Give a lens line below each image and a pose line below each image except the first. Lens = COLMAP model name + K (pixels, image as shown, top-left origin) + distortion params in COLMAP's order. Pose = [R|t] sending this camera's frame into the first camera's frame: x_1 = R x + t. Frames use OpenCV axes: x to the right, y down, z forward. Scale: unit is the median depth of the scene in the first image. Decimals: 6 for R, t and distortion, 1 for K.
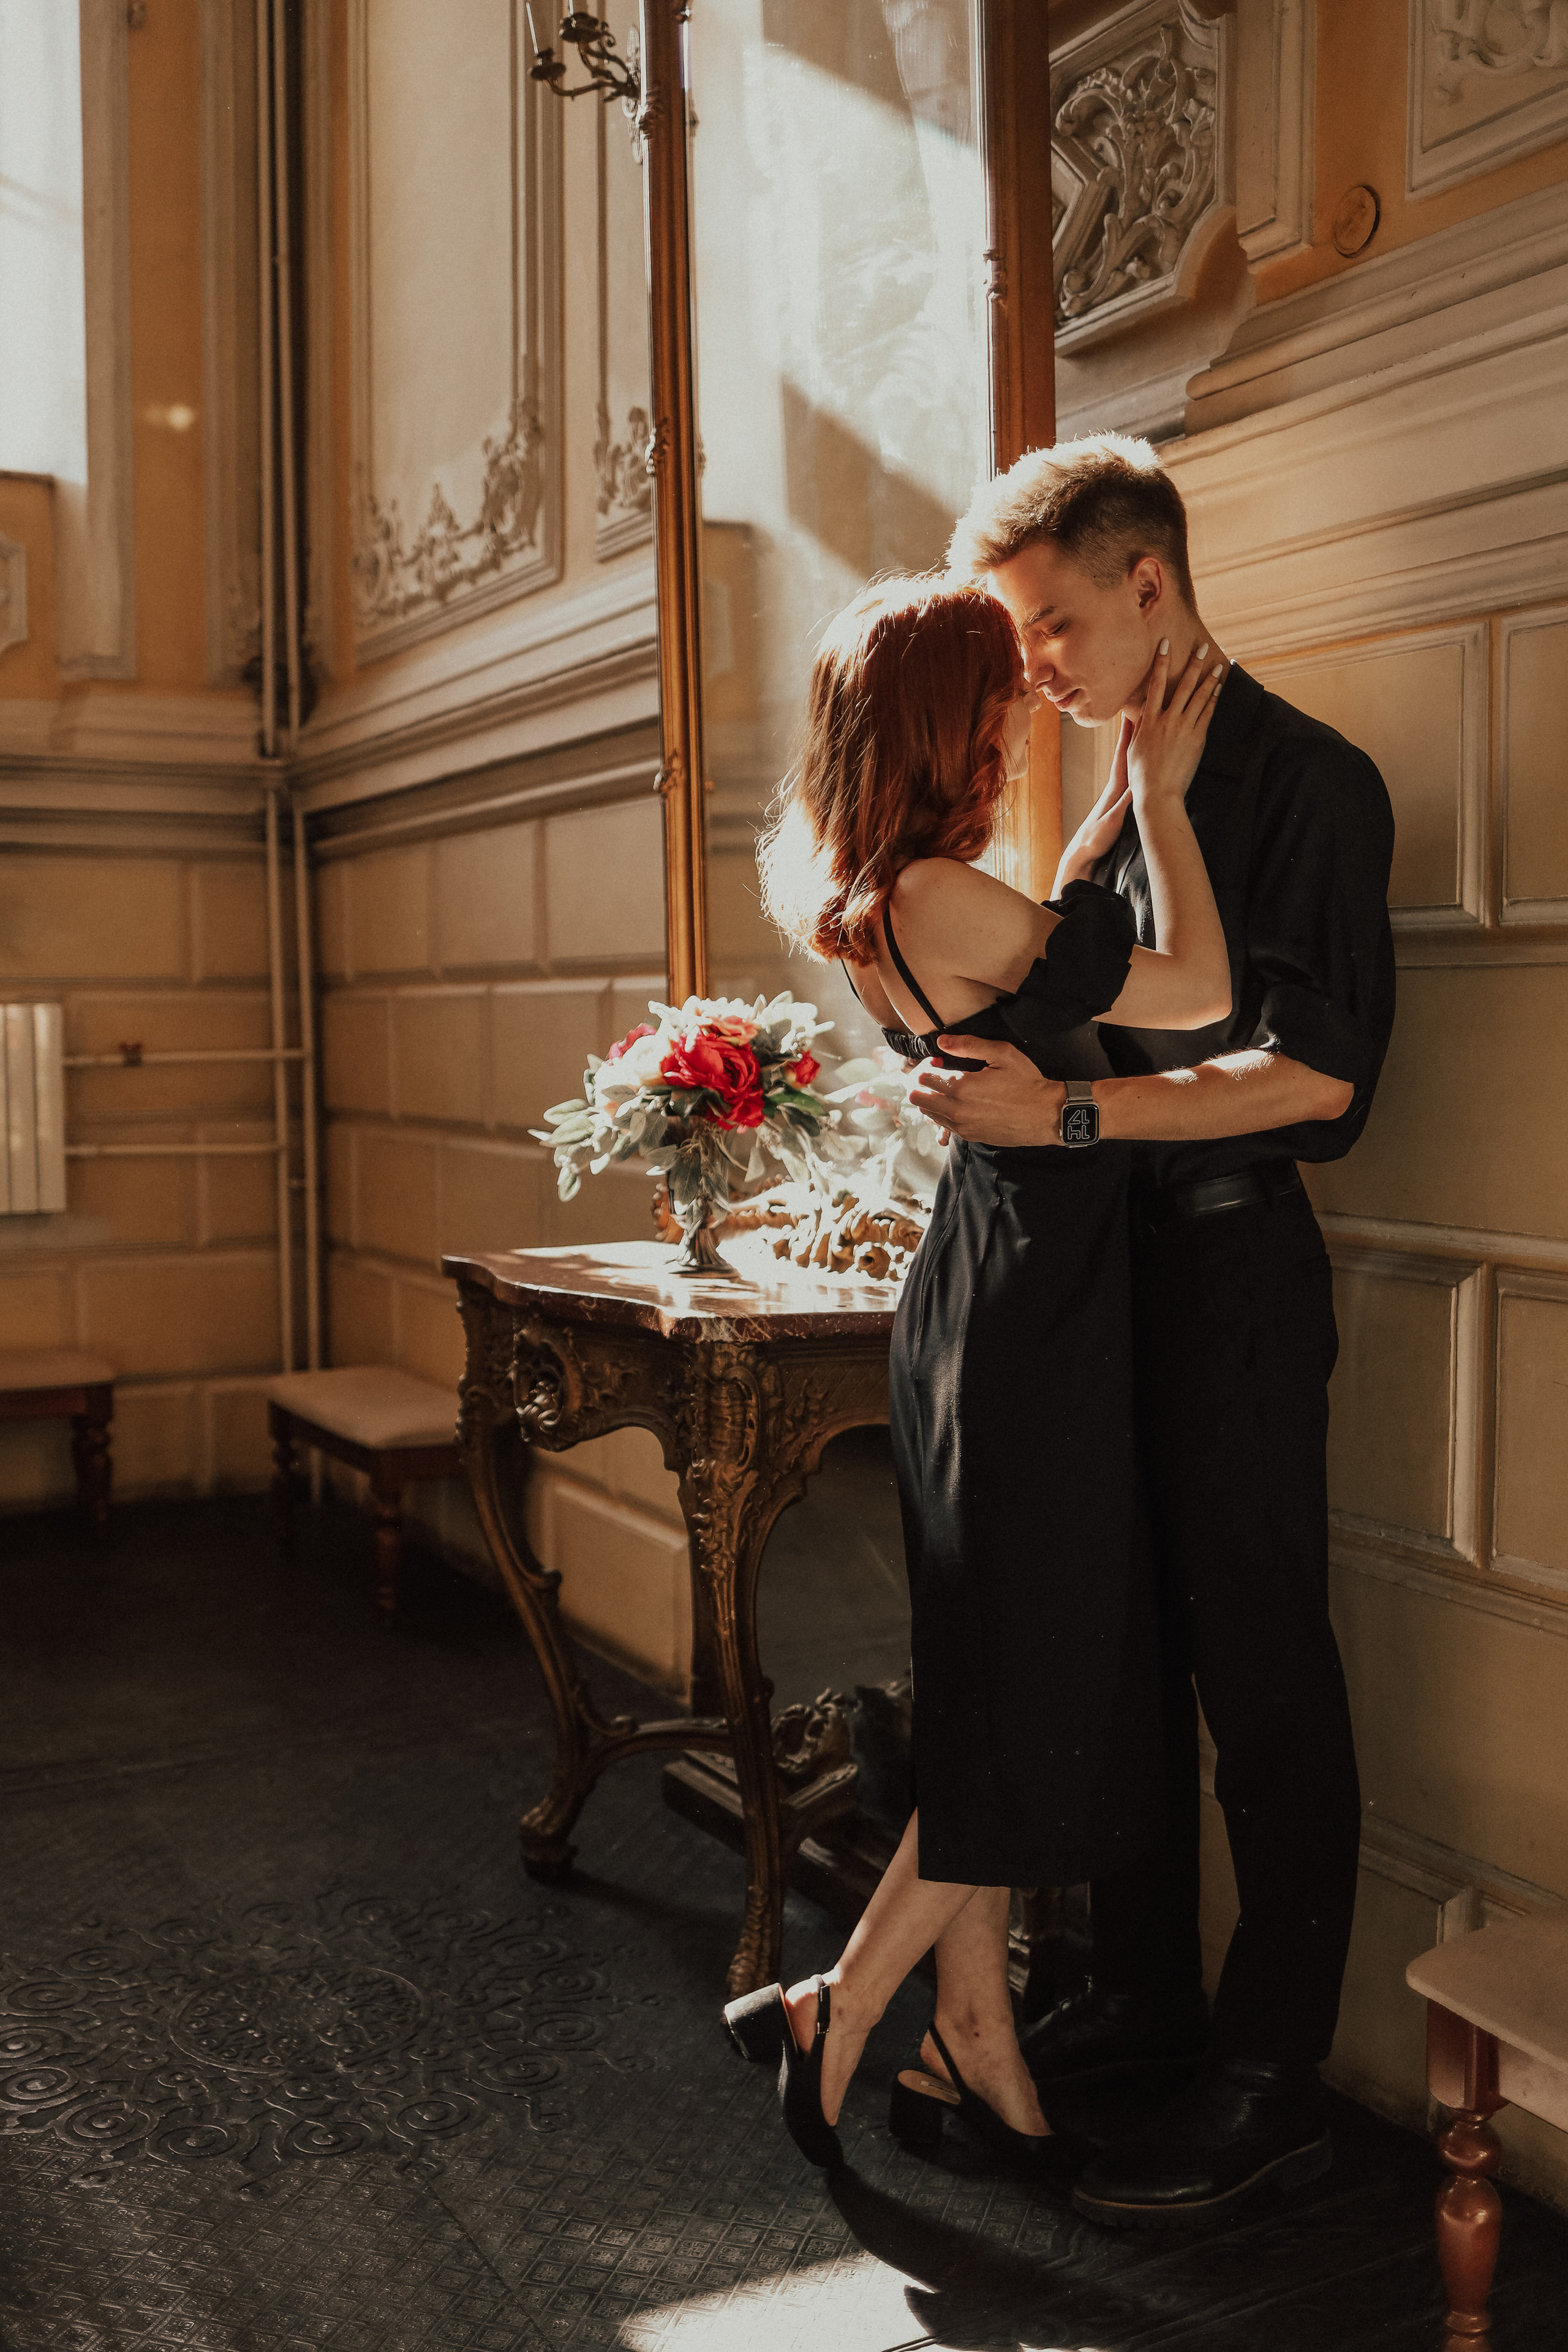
lens RADIAL K [[2283.4, 0, 837.2], [0, 2283.4, 1188.1], [0, 0, 1]] dist [-0.053130, 0.000000]
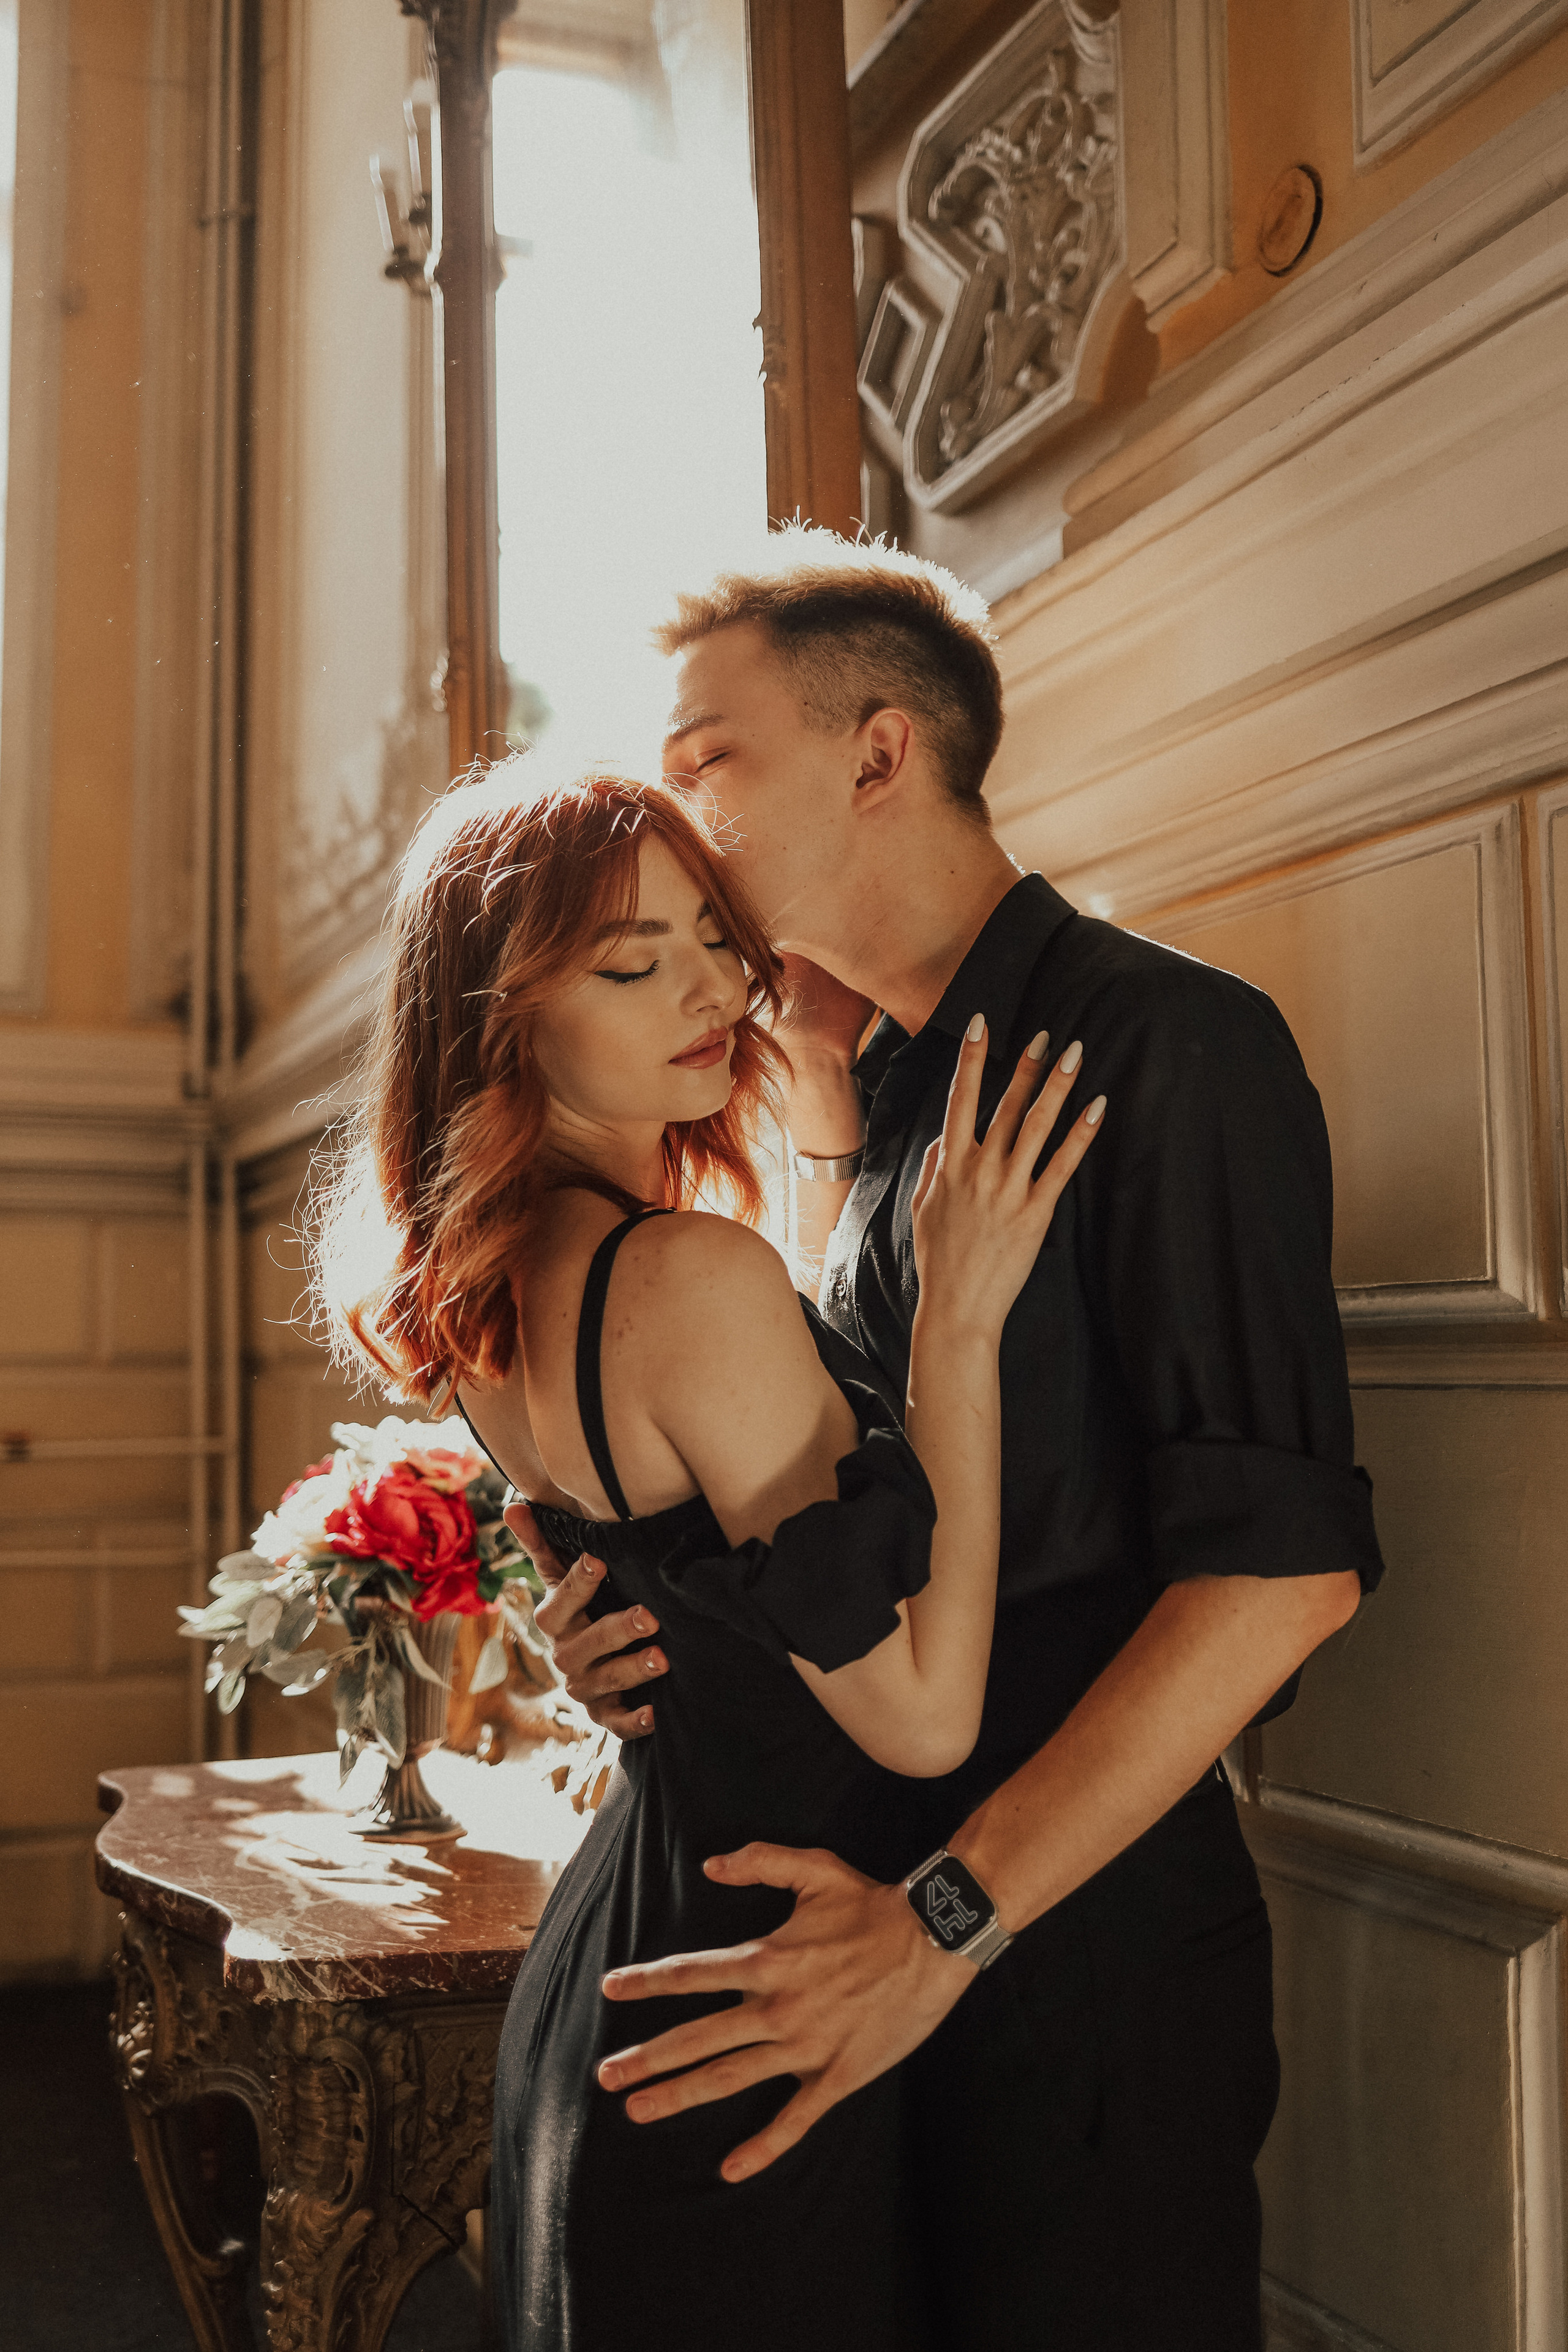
lens RADIAL K [[2283.4, 0, 785.0], [0, 2283.4, 1163.7], [0, 0, 1]] dist [-0.053130, 0.000000]
pose [[0.993913, -0.015681, -0.109045, 0.132347], [-0.002141, 0.986882, -0.161431, -0.050365], [0.110146, 0.160682, 0.980841, 0.341371]]
